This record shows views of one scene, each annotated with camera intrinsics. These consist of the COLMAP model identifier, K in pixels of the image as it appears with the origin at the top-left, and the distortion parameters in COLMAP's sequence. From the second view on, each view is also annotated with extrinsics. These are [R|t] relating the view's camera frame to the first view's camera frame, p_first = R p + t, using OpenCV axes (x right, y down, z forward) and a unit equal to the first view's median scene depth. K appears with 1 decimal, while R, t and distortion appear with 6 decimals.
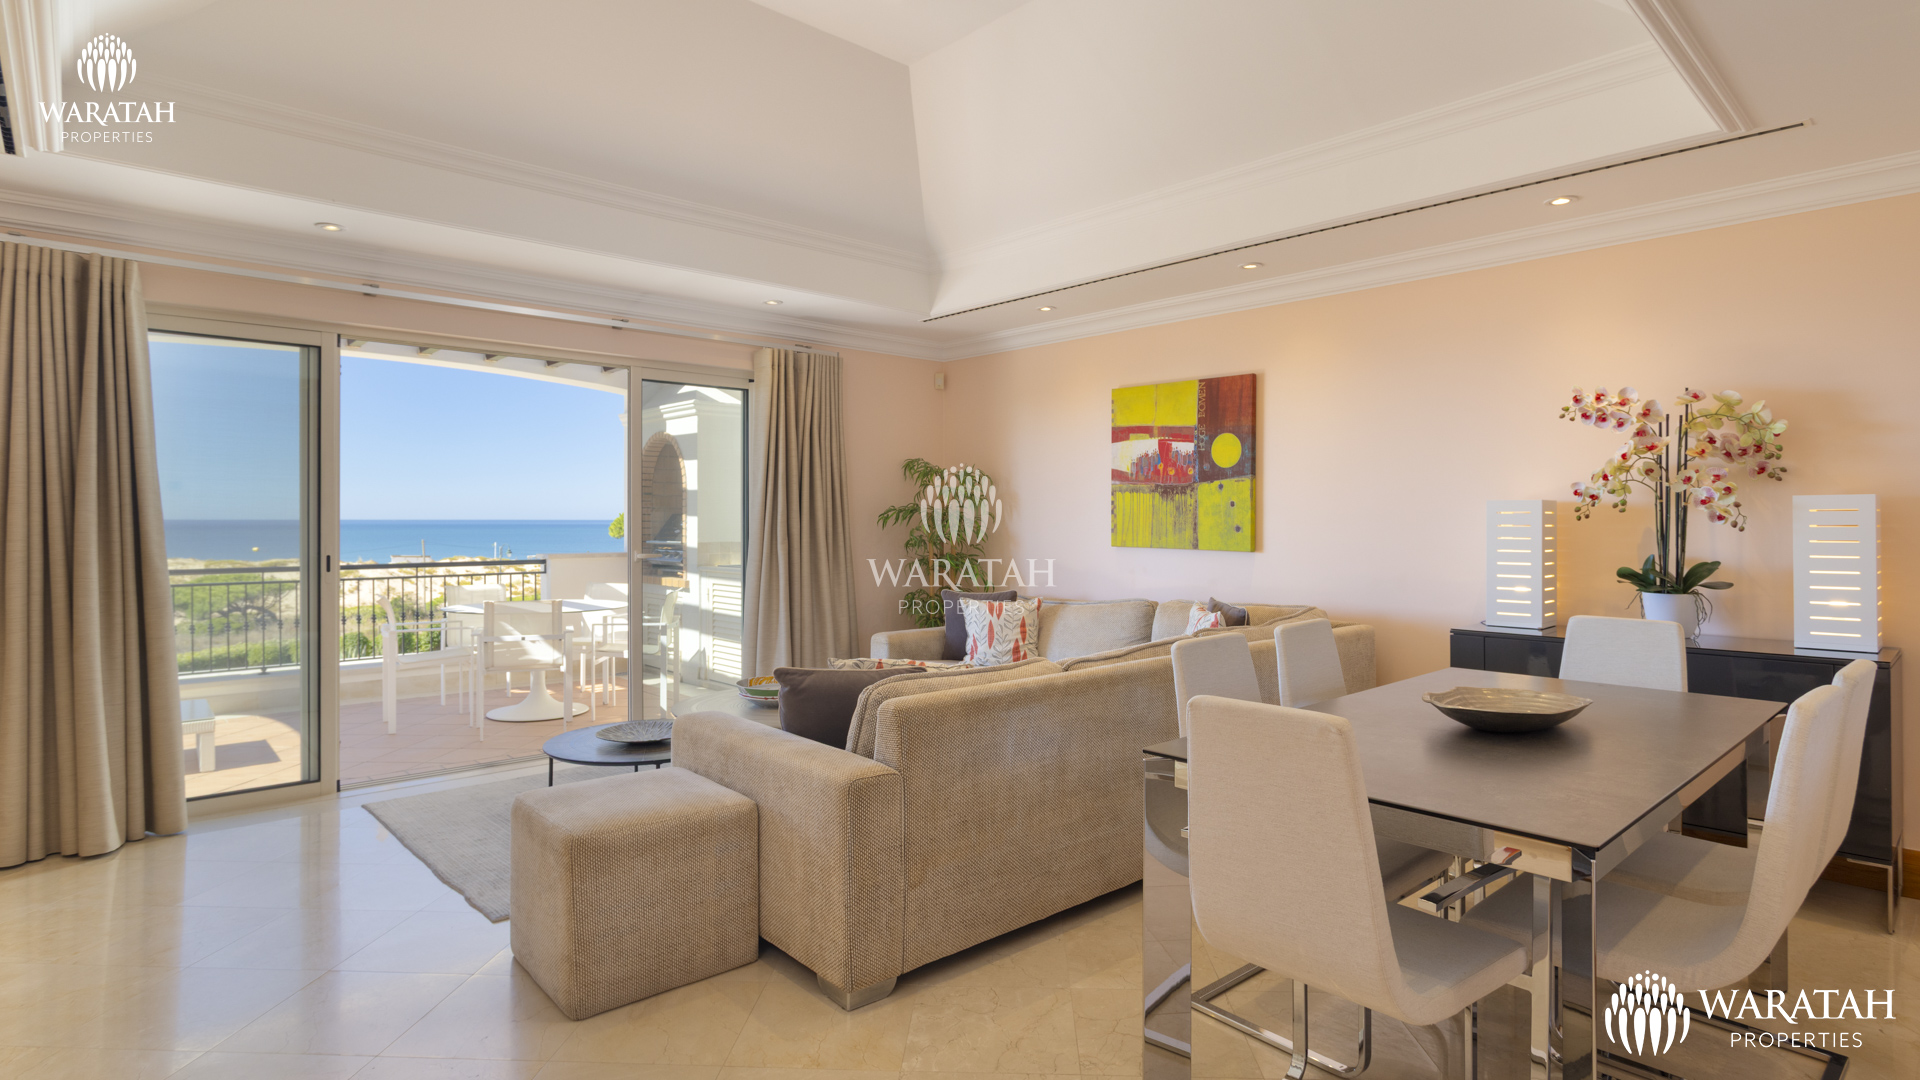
lens RADIAL K [[987.3, 0, 960.0], [0, 987.3, 540.0], [0, 0, 1]] dist [-0.000095, -0.000076]
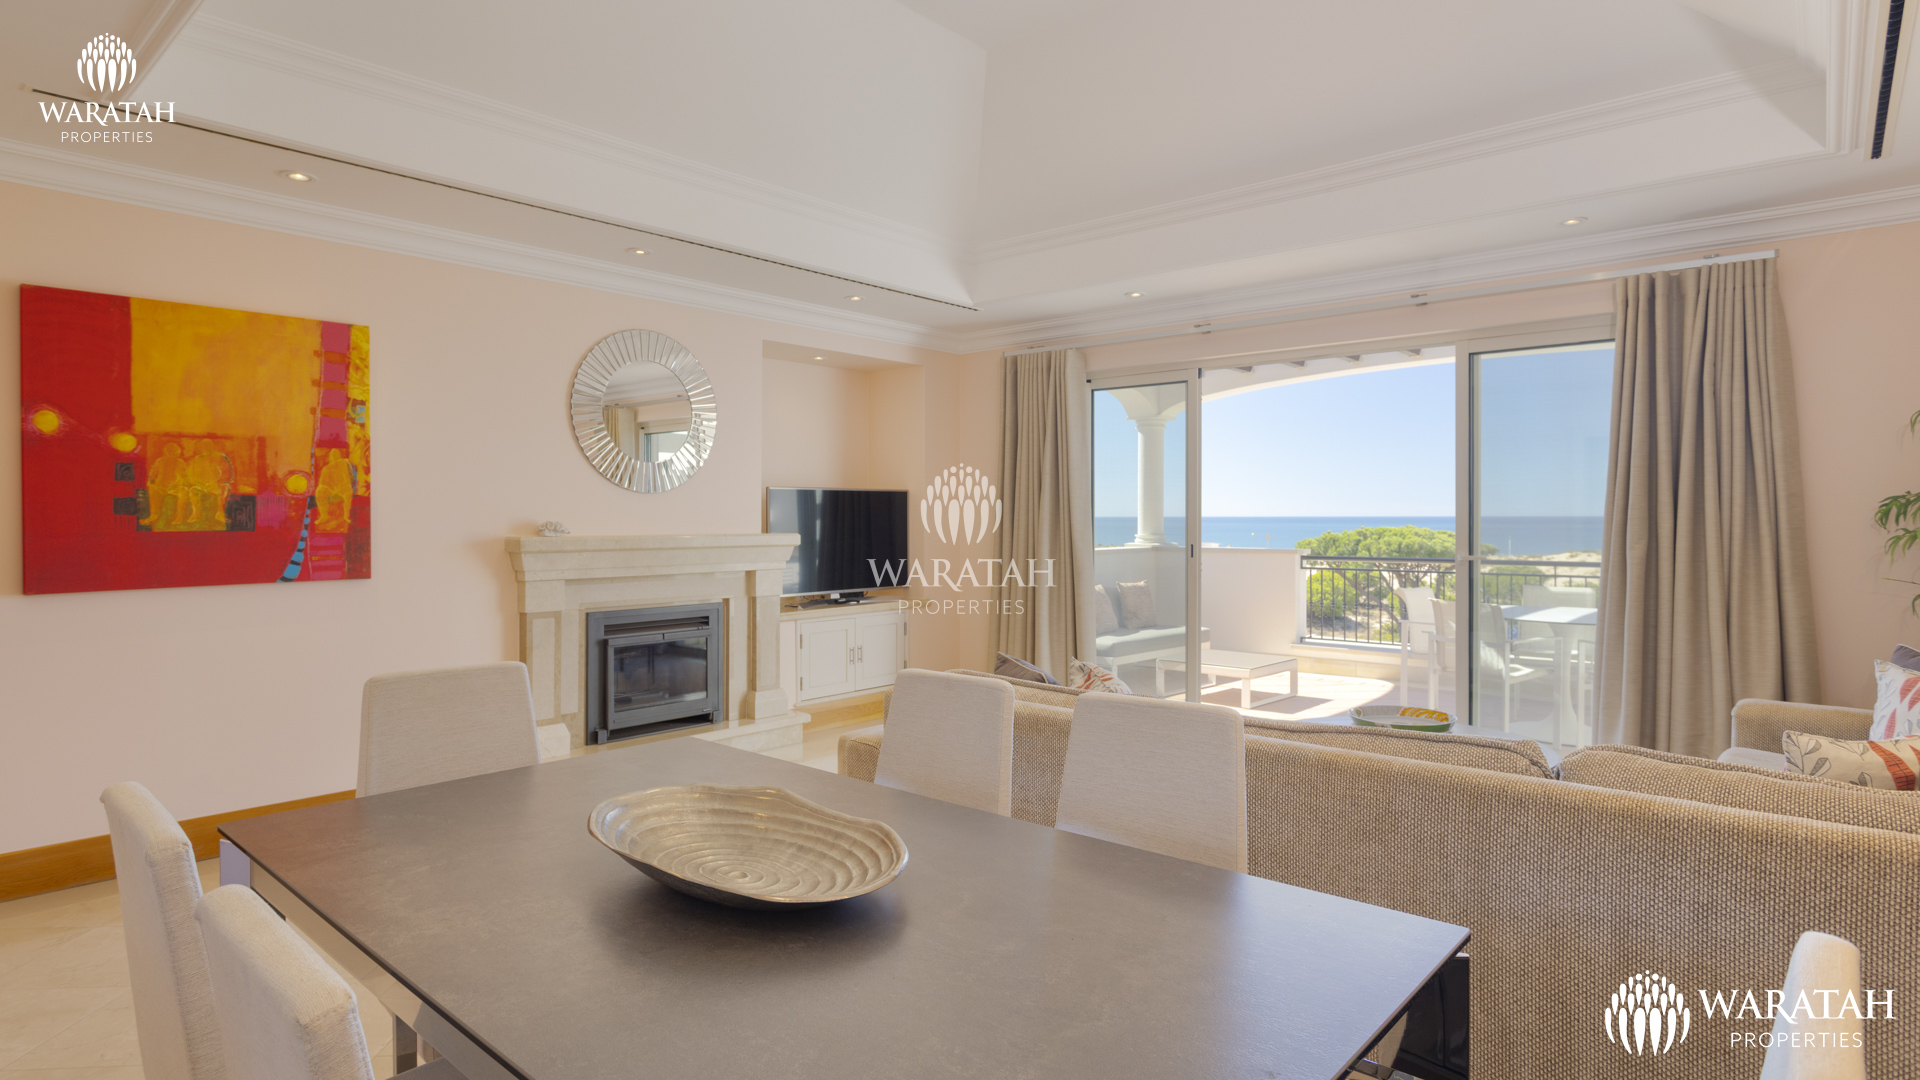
lens RADIAL K [[987.3, 0, 960.0], [0, 987.3, 540.0], [0, 0, 1]] dist [-0.000095, -0.000076]
pose [[0.123245, 0.024980, -0.992062, 0.520172], [-0.019789, 0.999546, 0.022710, -0.012815], [0.992179, 0.016833, 0.123684, 0.494350]]
